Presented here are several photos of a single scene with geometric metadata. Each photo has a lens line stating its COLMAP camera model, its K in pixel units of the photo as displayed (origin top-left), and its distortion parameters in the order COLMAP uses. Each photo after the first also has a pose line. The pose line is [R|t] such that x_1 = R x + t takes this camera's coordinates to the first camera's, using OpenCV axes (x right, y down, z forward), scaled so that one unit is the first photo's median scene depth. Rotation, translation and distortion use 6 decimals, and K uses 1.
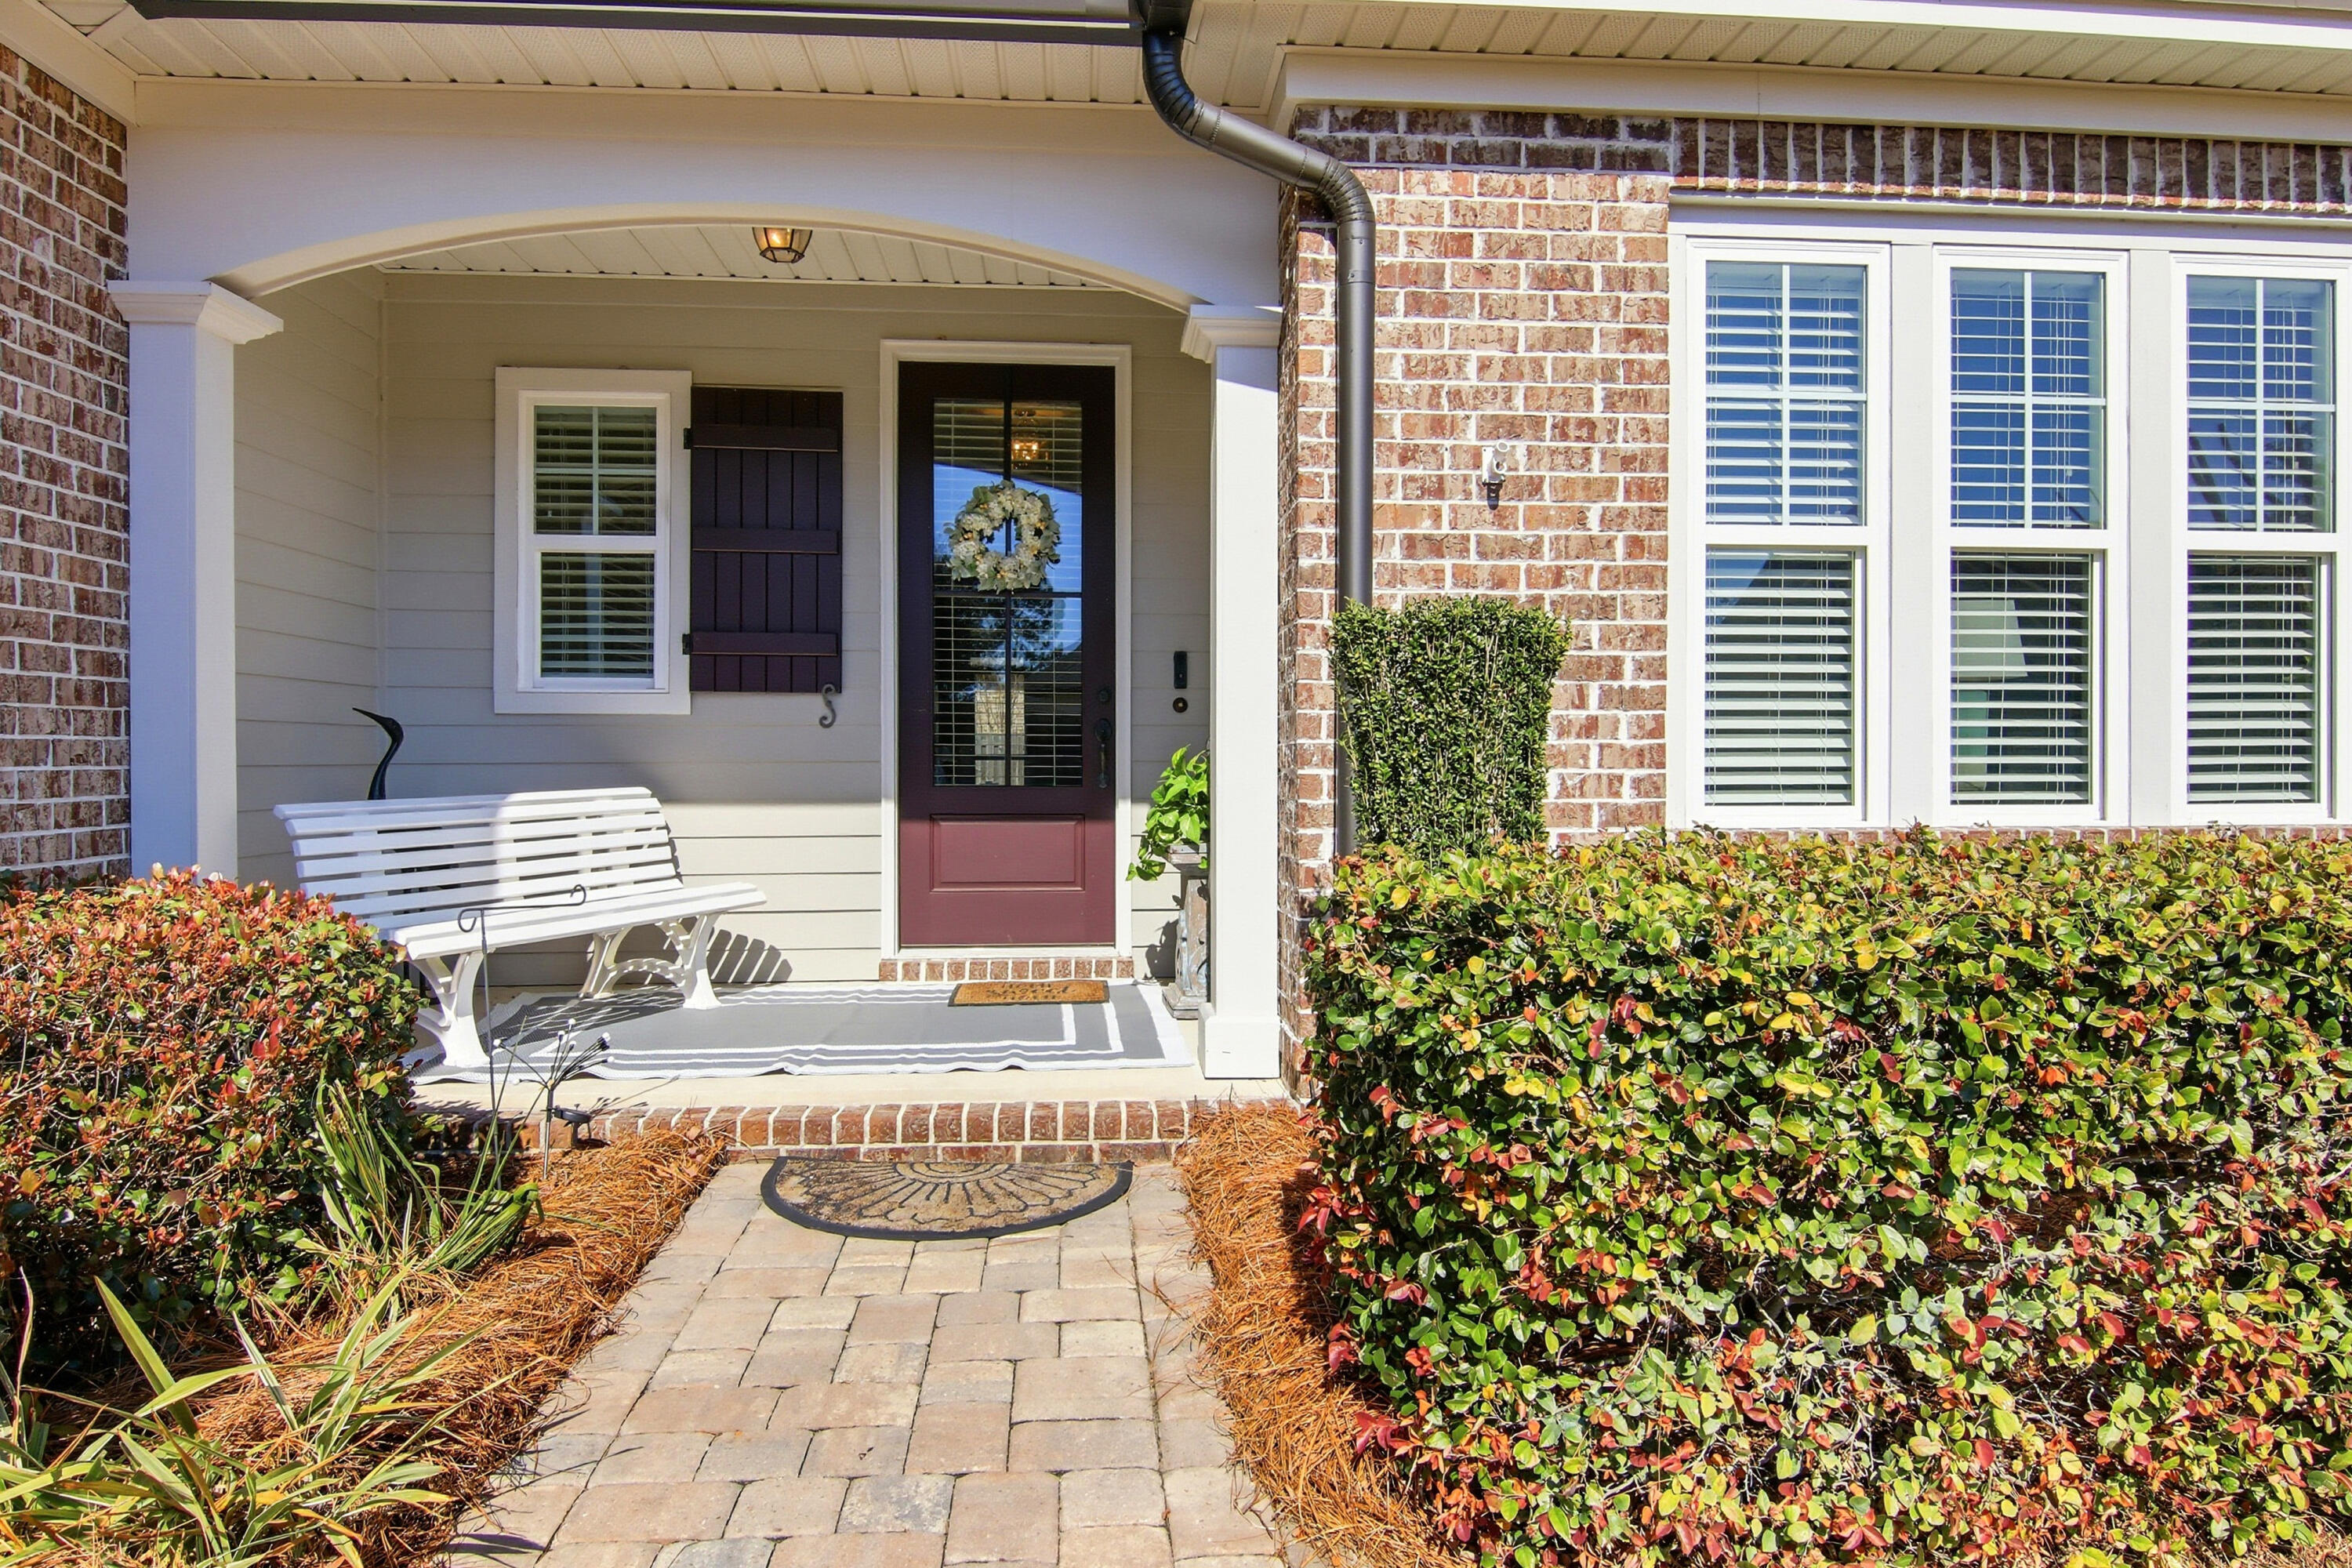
lens RADIAL K [[1447.4, 0, 1188.6], [0, 1447.4, 797.3], [0, 0, 1]] dist [-0.007065, -0.002545]
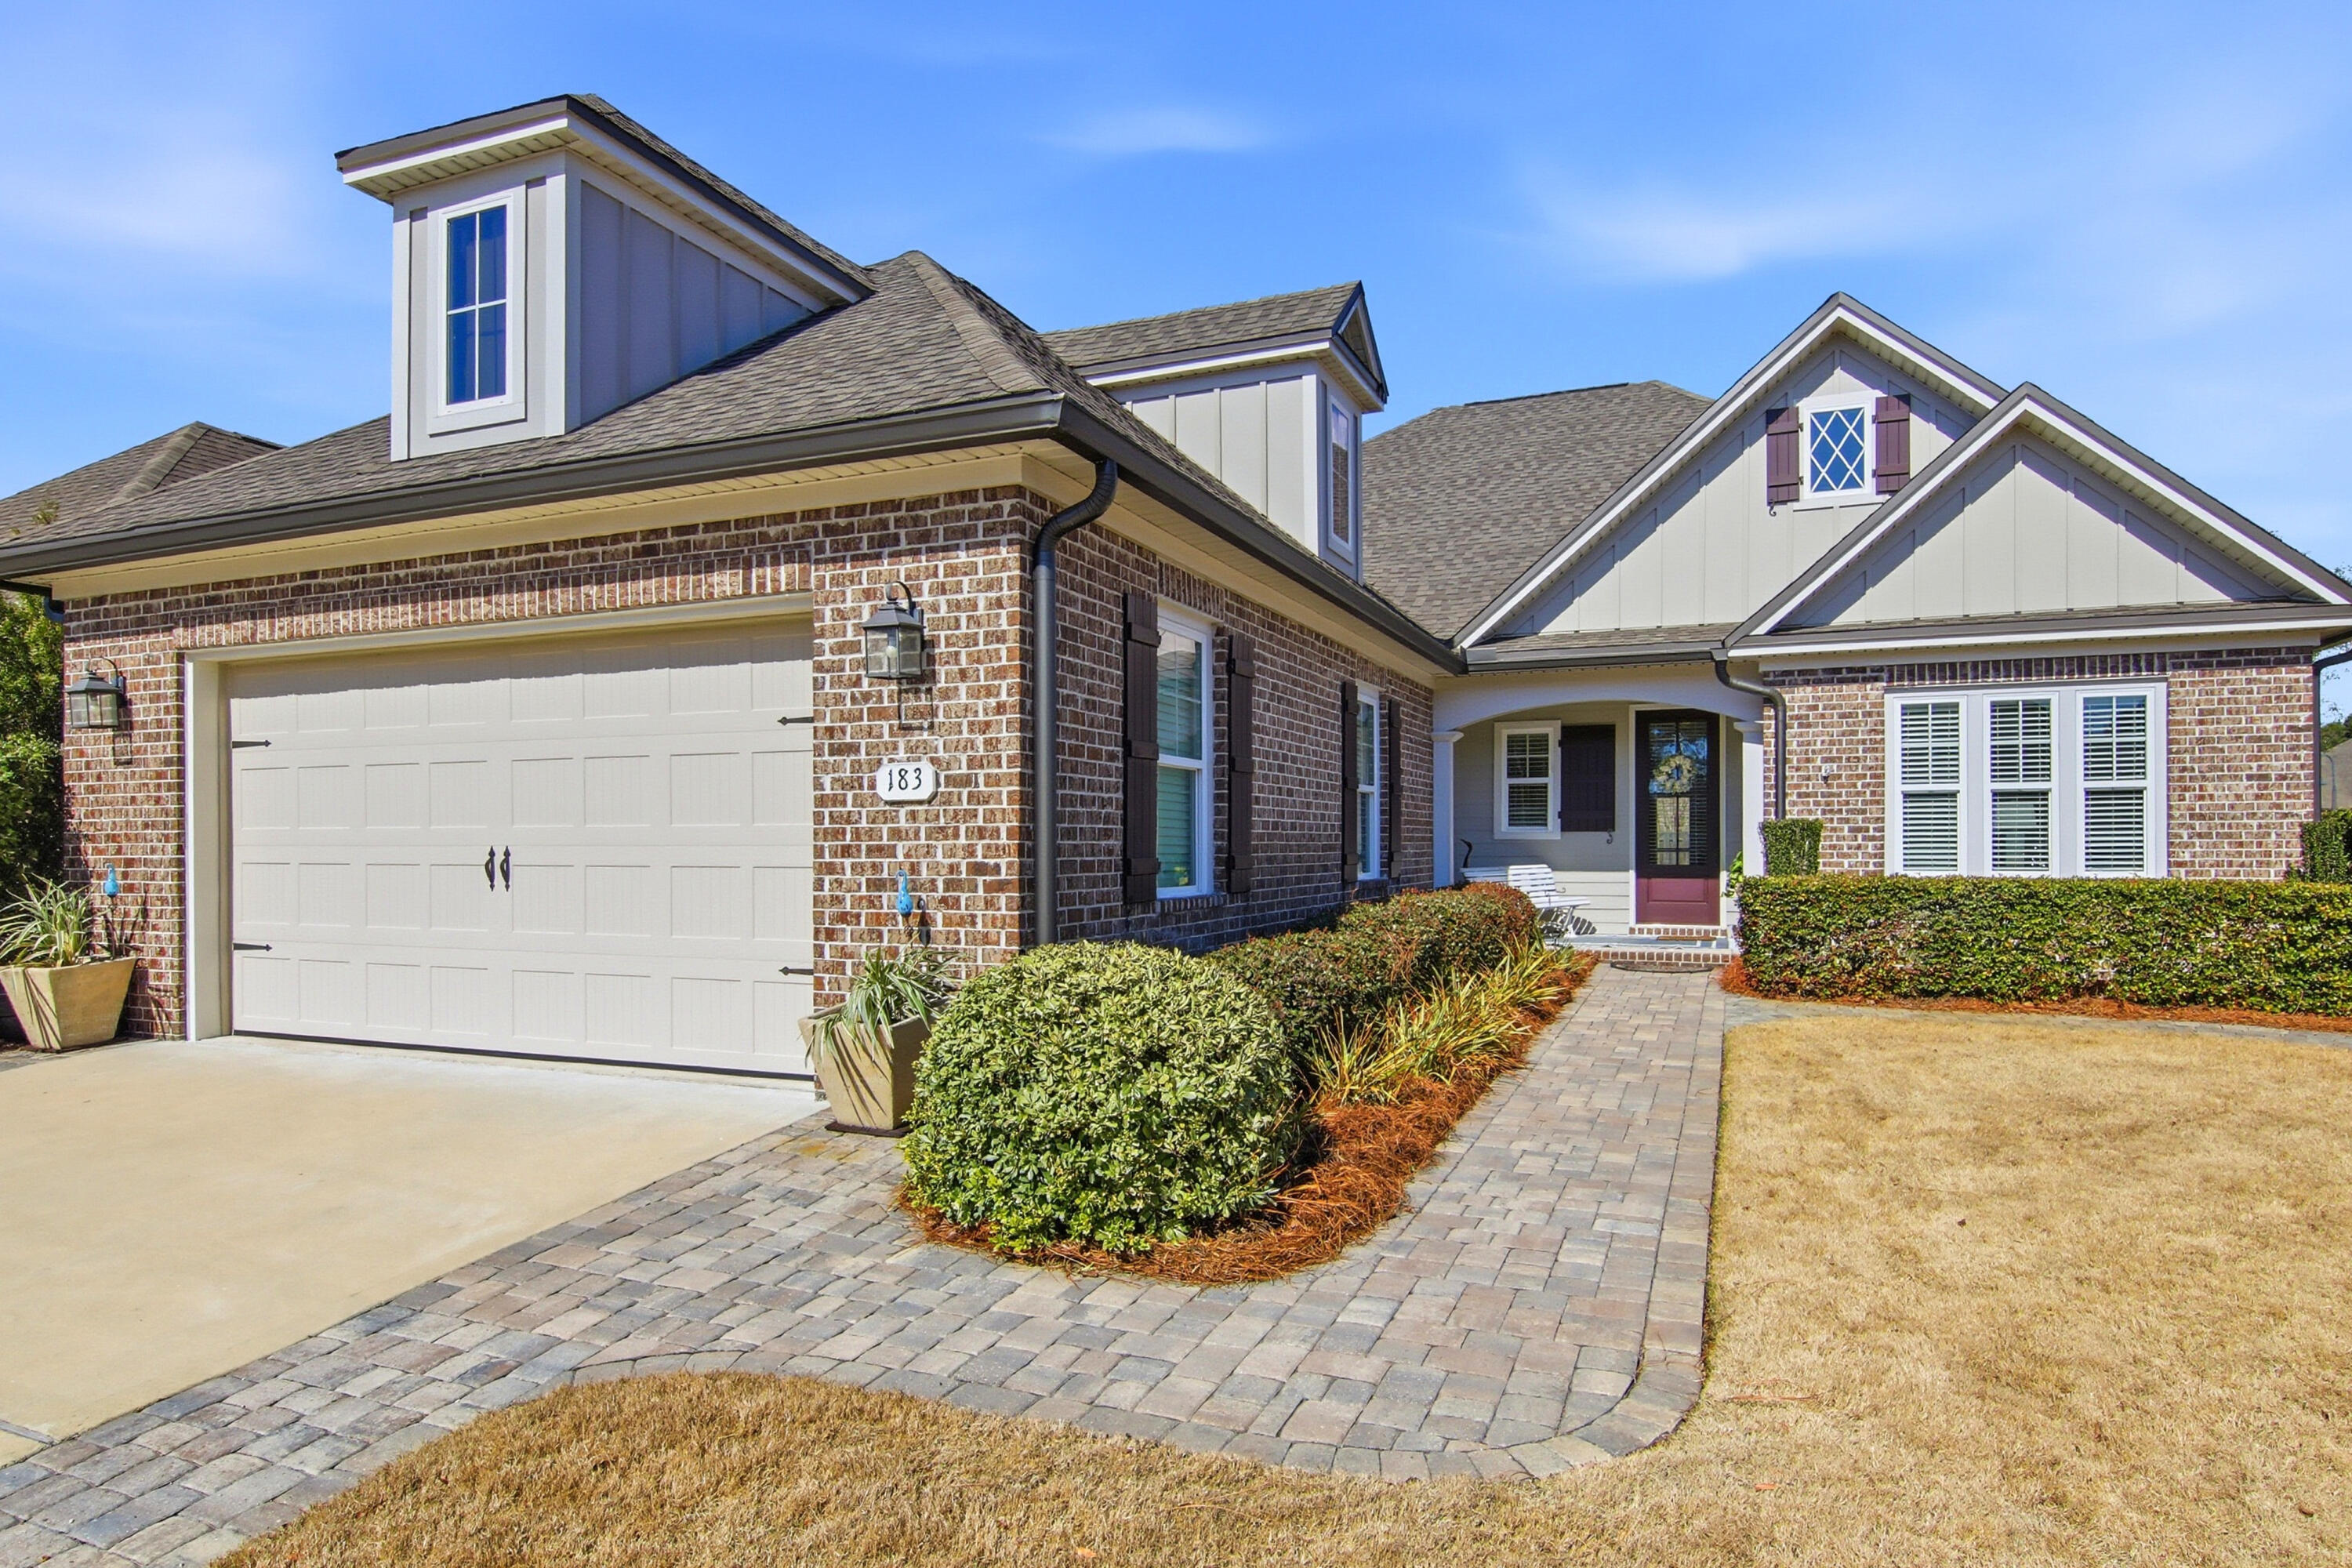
lens RADIAL K [[1368.8, 0, 1189.2], [0, 1368.8, 847.8], [0, 0, 1]] dist [-0.007324, -0.001619]
pose [[0.892760, -0.003629, -0.450518, 0.304318], [-0.007274, 0.999721, -0.022466, 0.035214], [0.450474, 0.023334, 0.892485, -2.435102]]
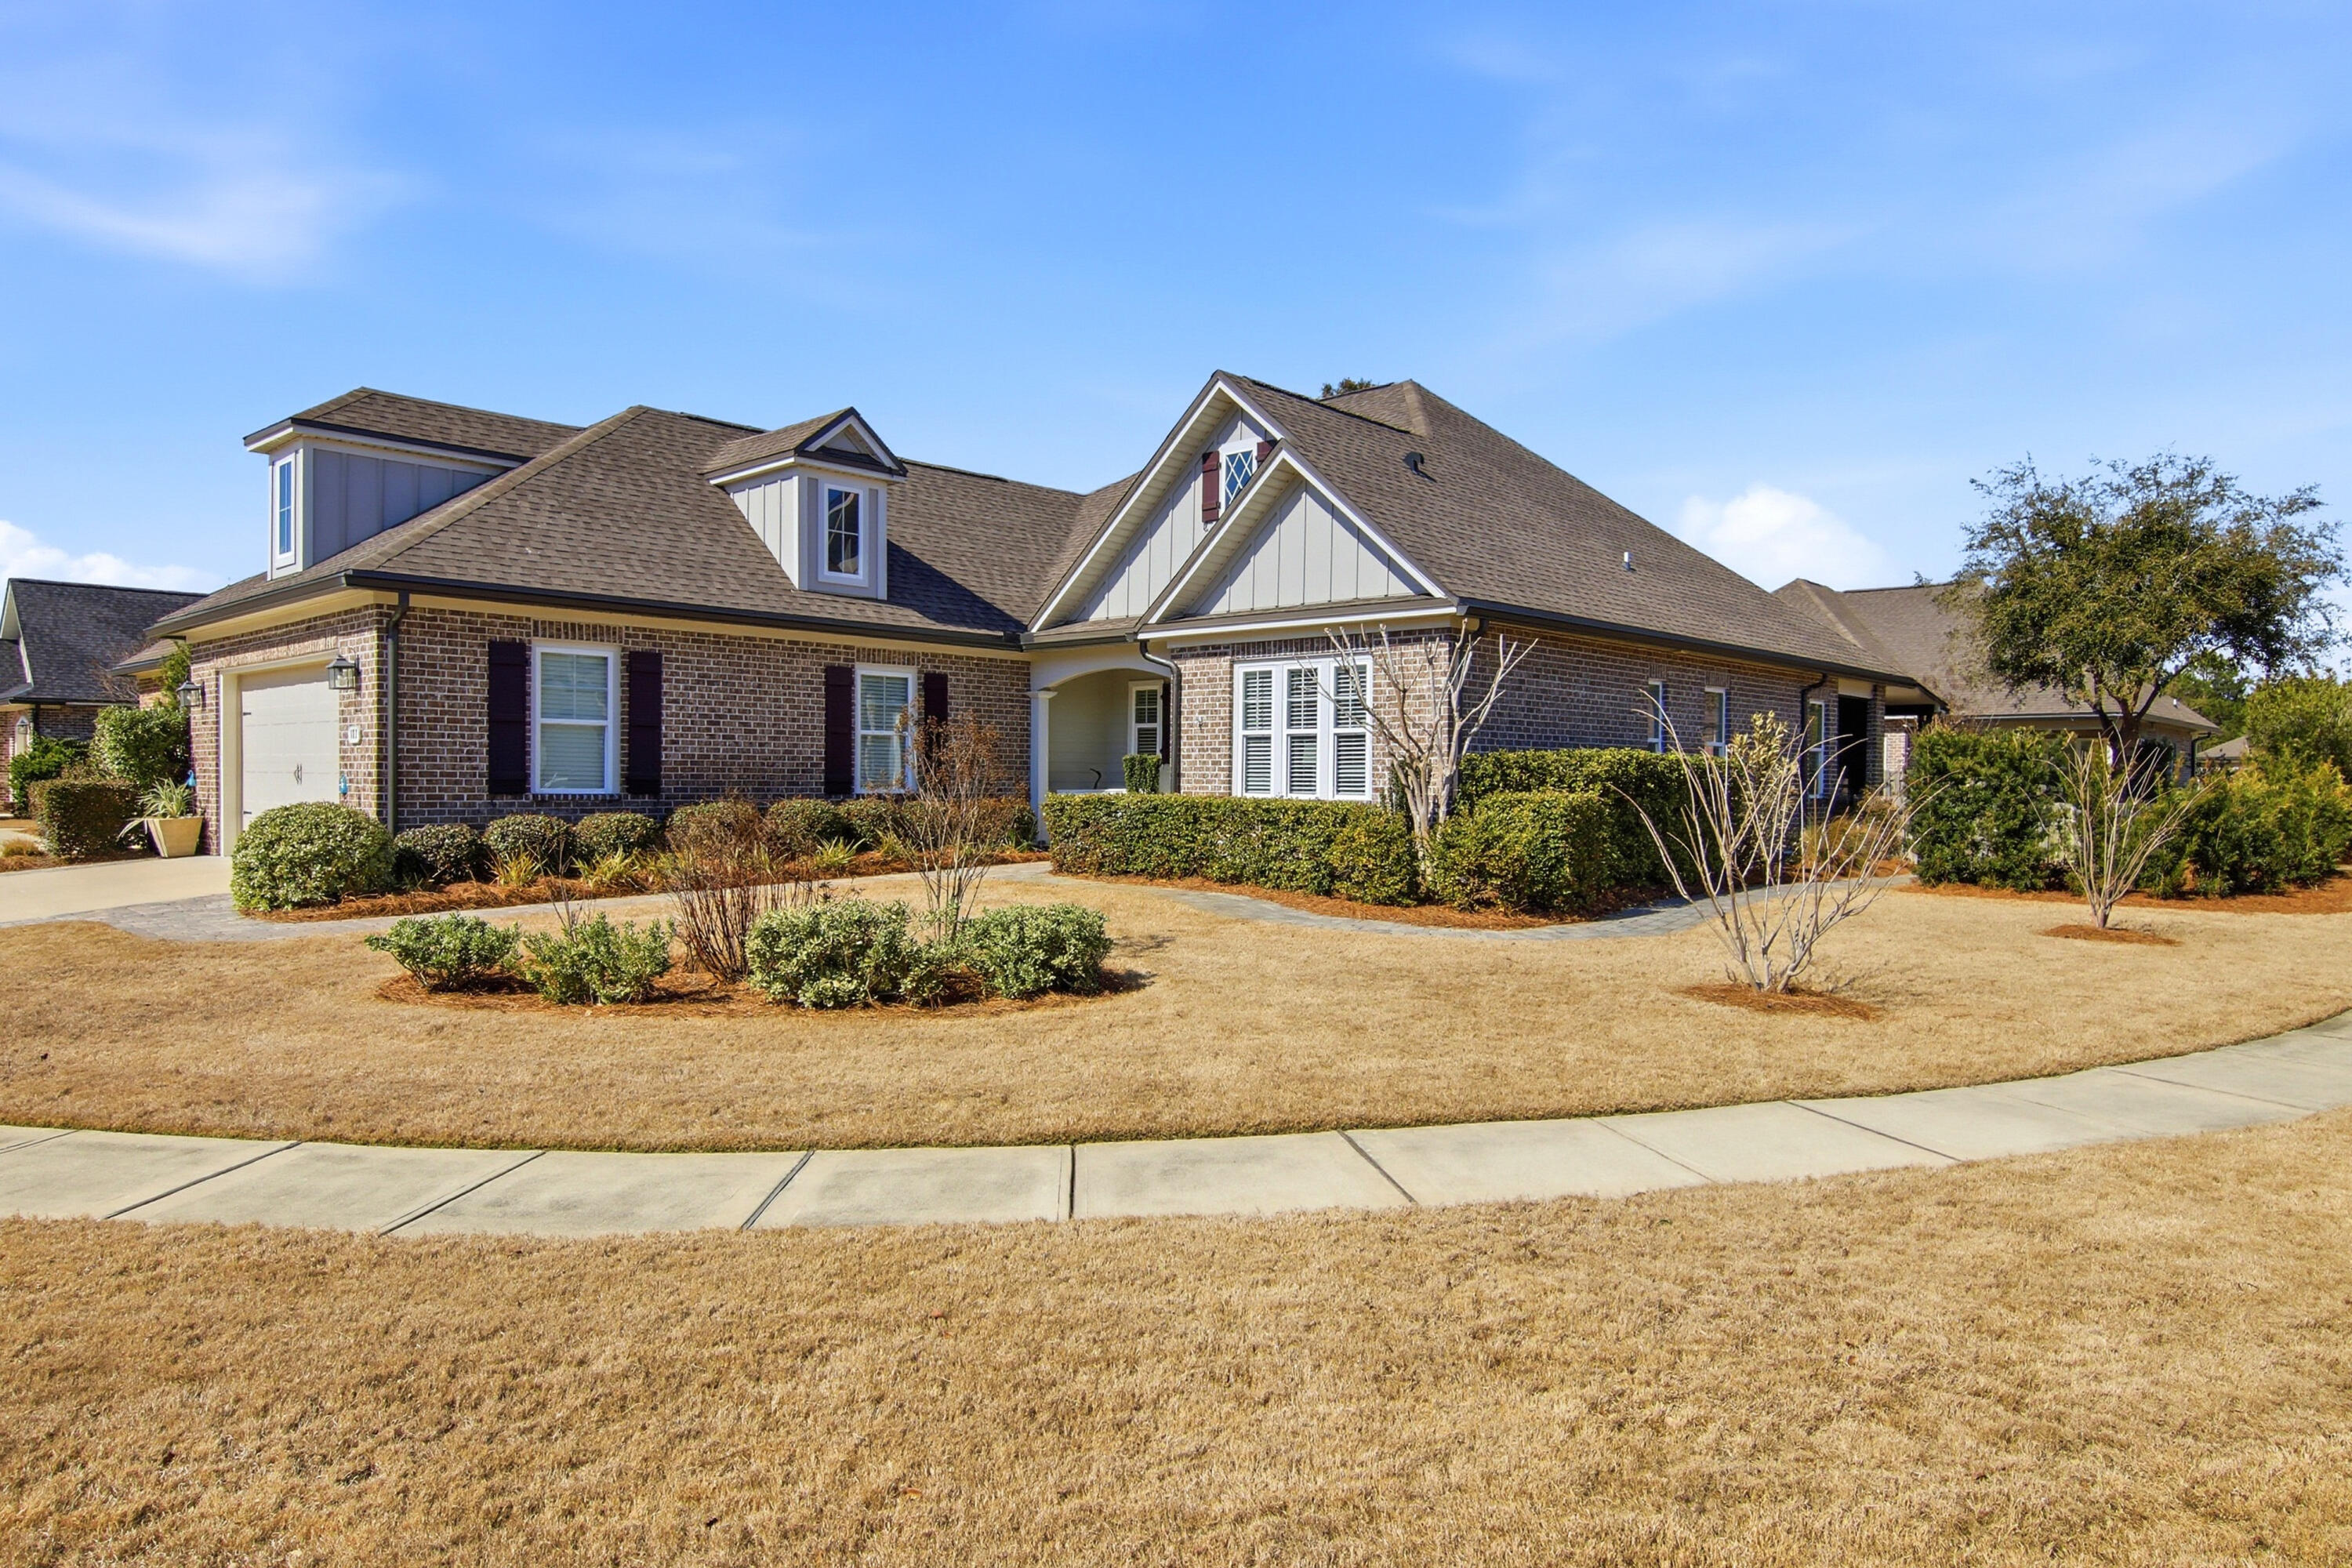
lens RADIAL K [[1447.4, 0, 1188.6], [0, 1447.4, 797.3], [0, 0, 1]] dist [-0.007065, -0.002545]
pose [[0.678430, 0.015042, -0.734511, 3.473241], [-0.027759, 0.999601, -0.005169, 0.045113], [0.734140, 0.023896, 0.678577, -2.118503]]
